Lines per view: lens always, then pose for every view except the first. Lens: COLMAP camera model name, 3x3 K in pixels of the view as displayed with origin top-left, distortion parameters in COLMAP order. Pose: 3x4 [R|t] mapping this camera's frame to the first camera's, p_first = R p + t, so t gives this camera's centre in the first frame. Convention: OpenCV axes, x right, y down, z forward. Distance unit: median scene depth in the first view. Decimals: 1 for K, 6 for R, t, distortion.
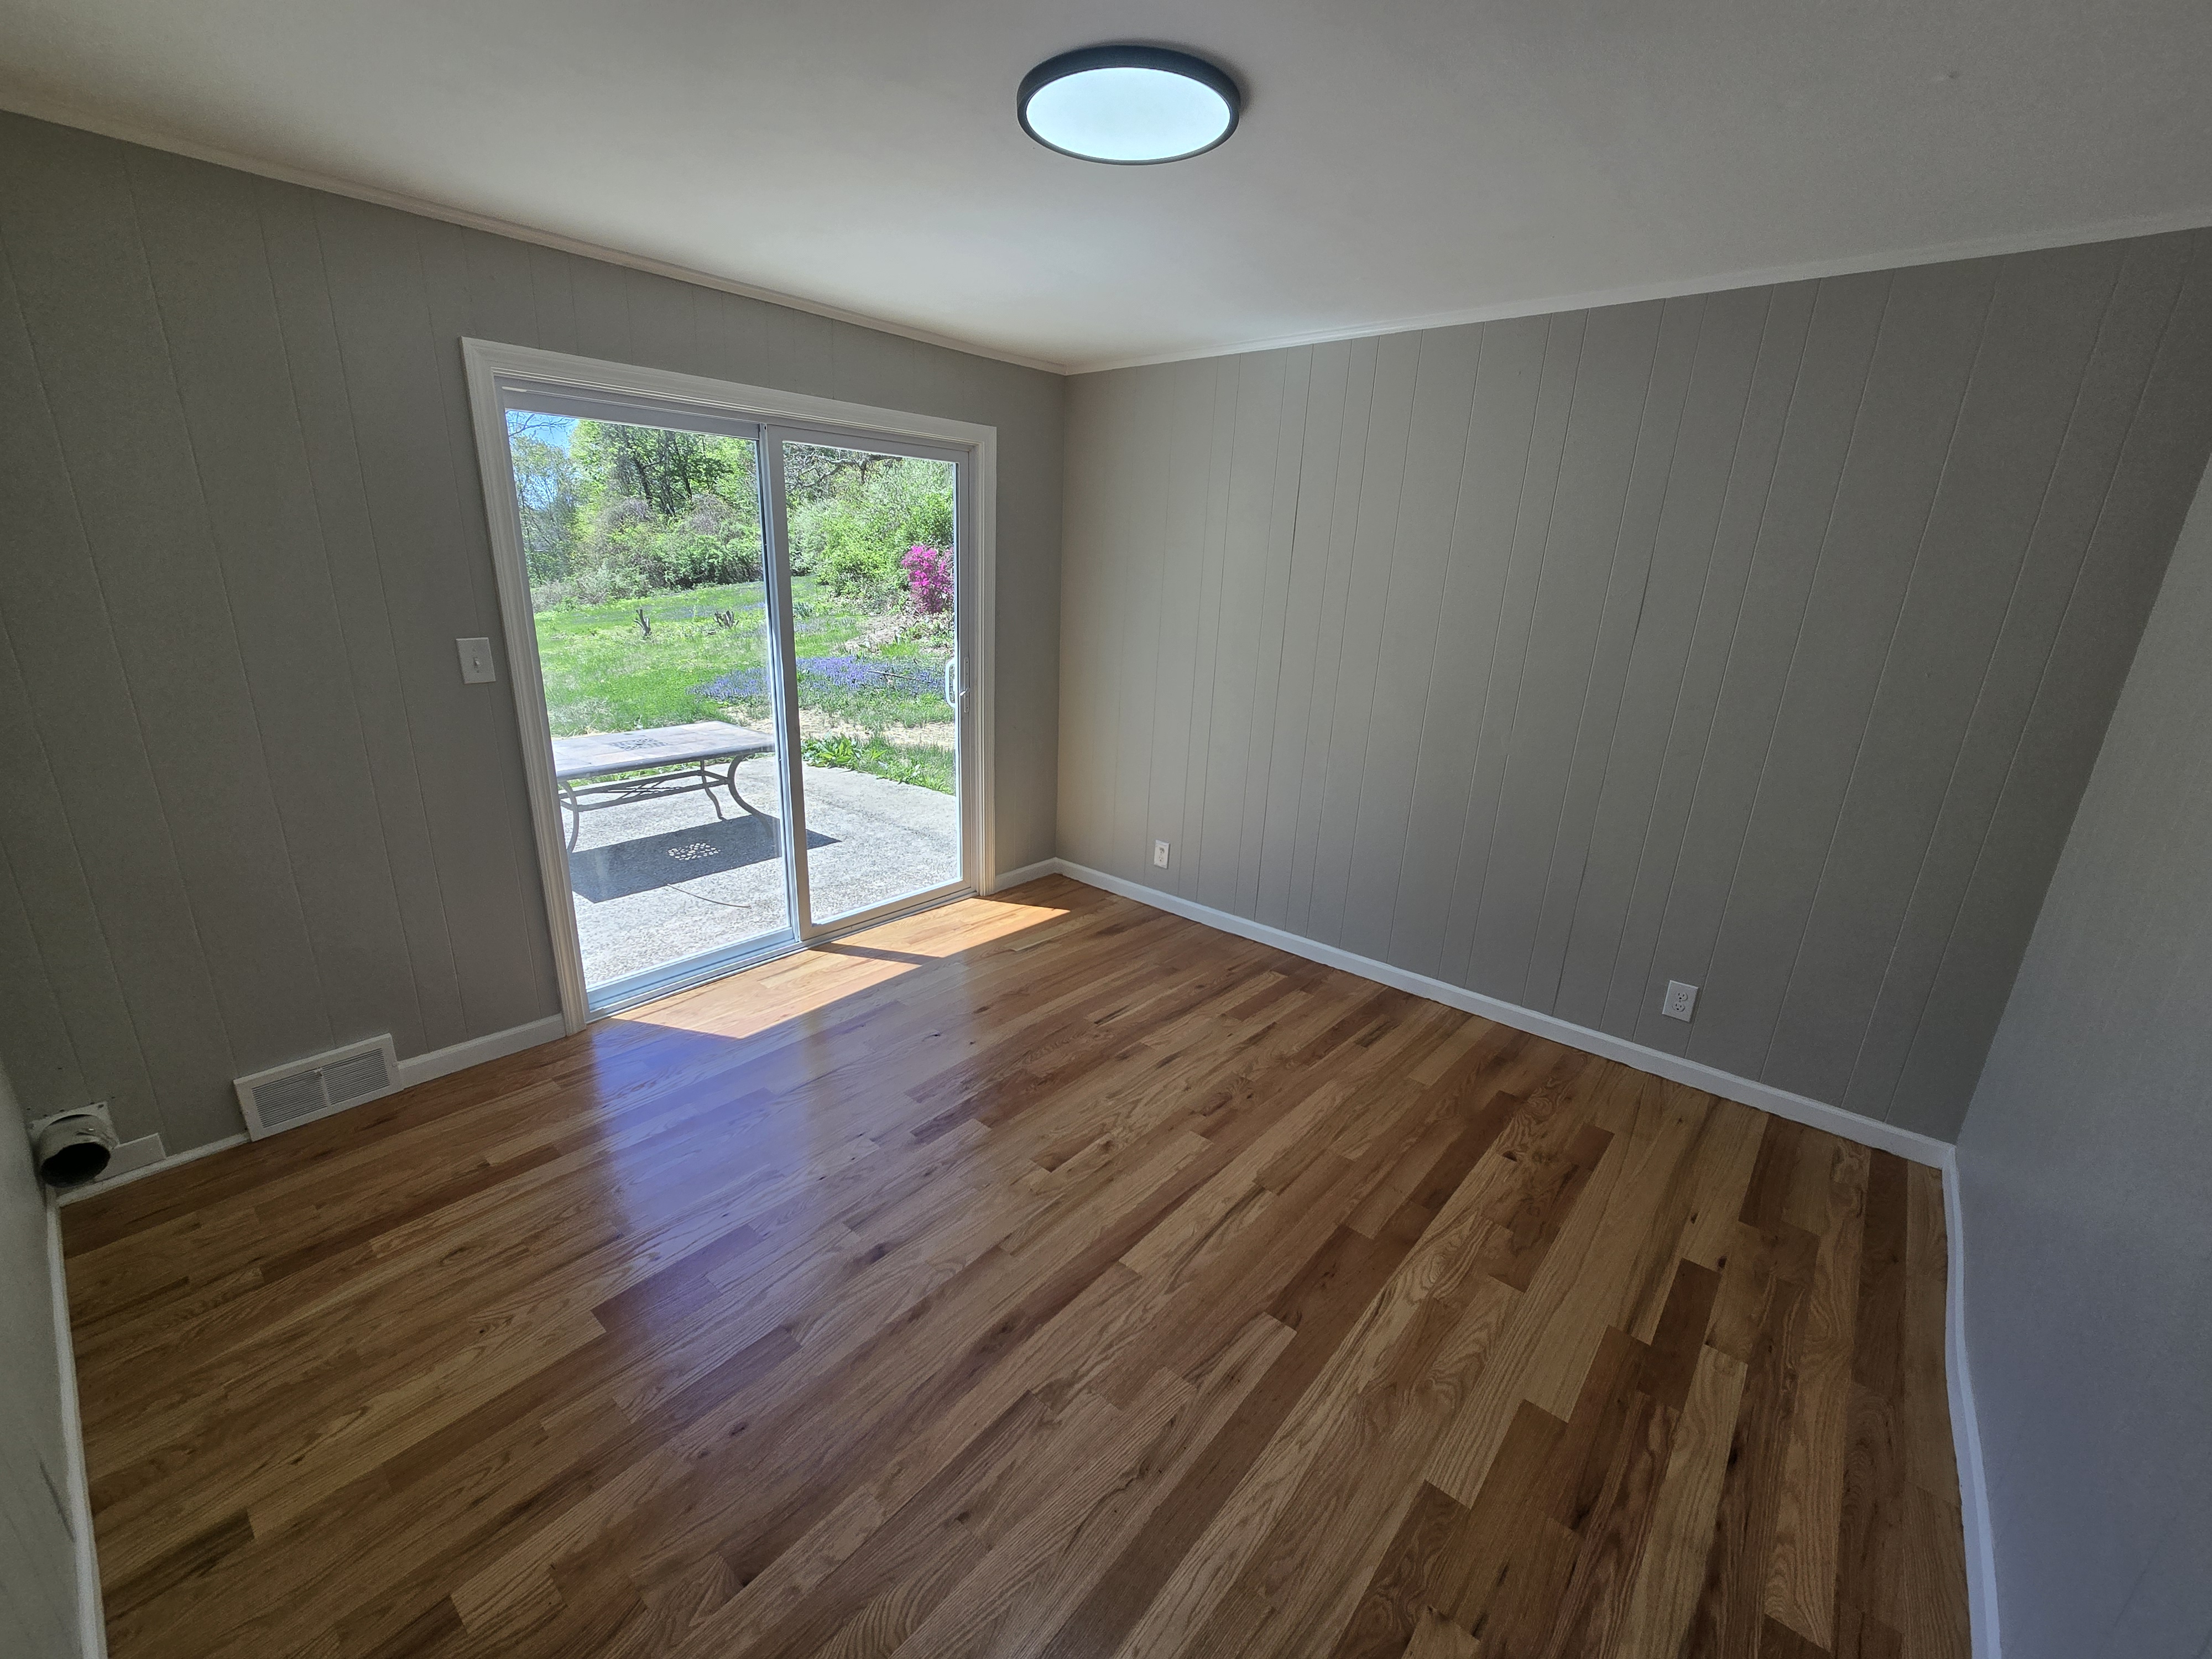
lens RADIAL K [[907.1, 0, 1098.7], [0, 907.1, 837.1], [0, 0, 1]] dist [-0.002443, -0.000270]
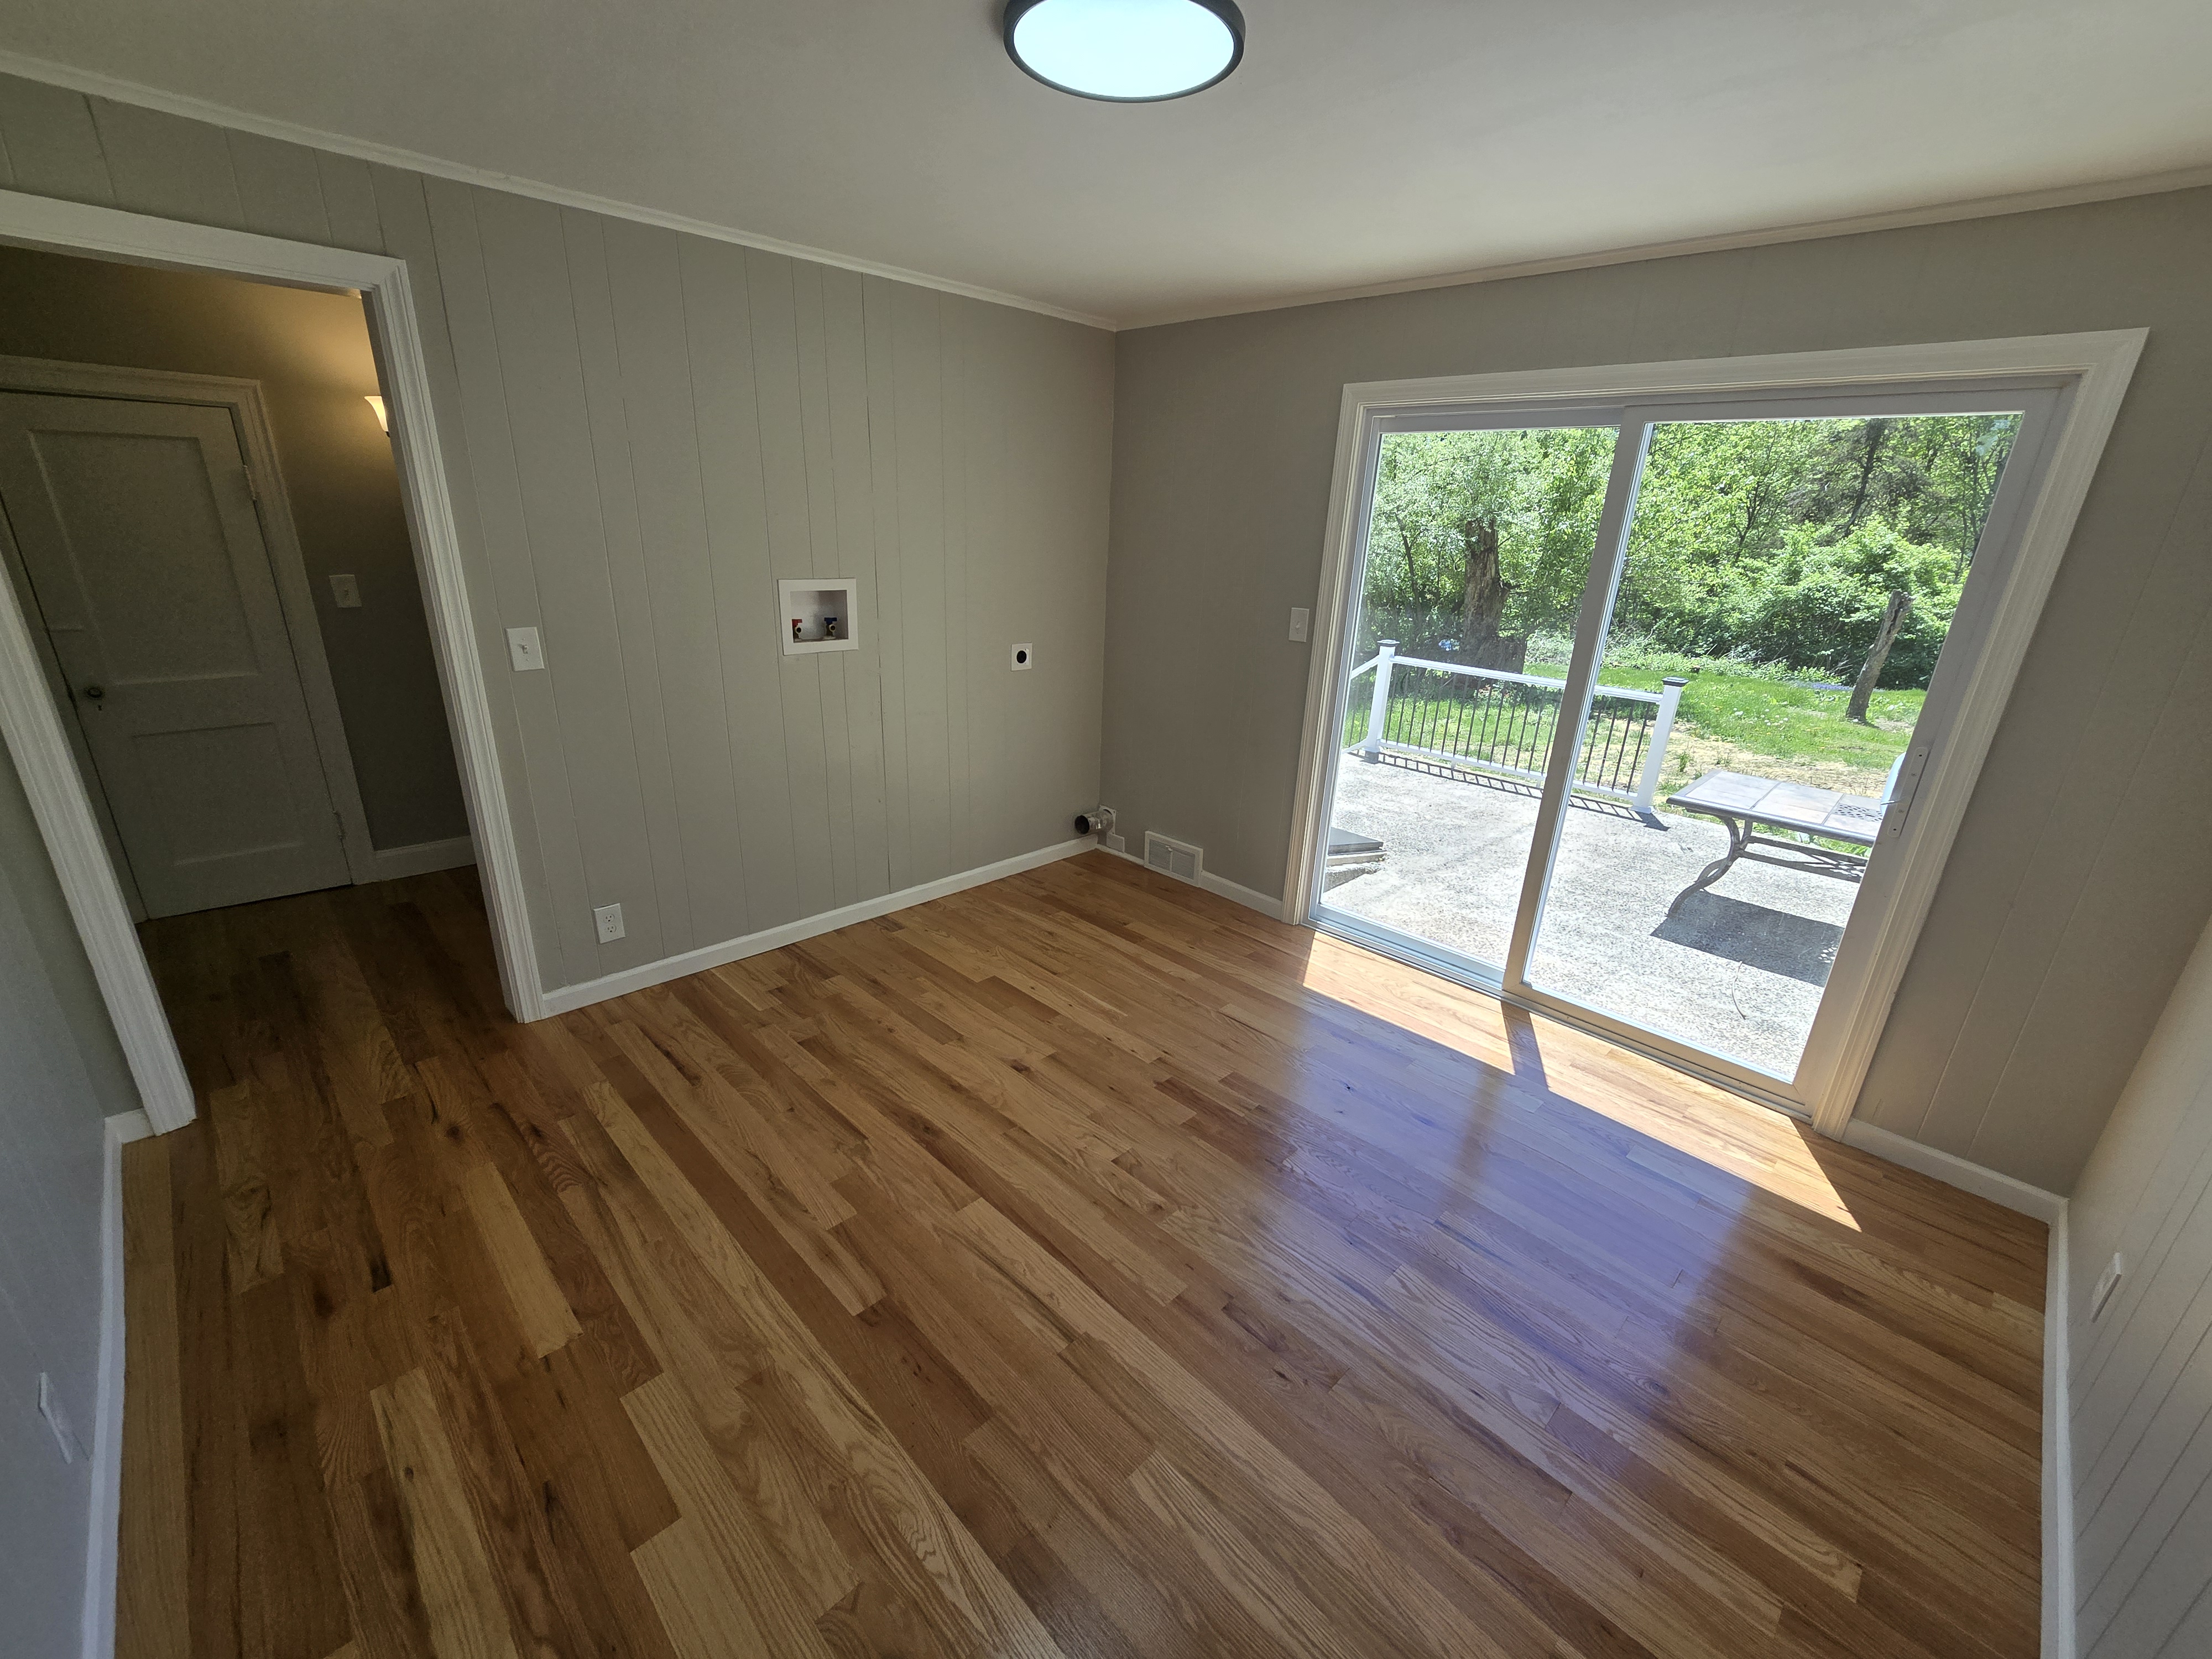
lens RADIAL K [[907.1, 0, 1098.7], [0, 907.1, 837.1], [0, 0, 1]] dist [-0.002443, -0.000270]
pose [[-0.079294, 0.296263, -0.951809, 0.859945], [-0.340144, 0.889470, 0.305196, -0.263672], [0.937024, 0.347952, 0.030242, 0.918683]]
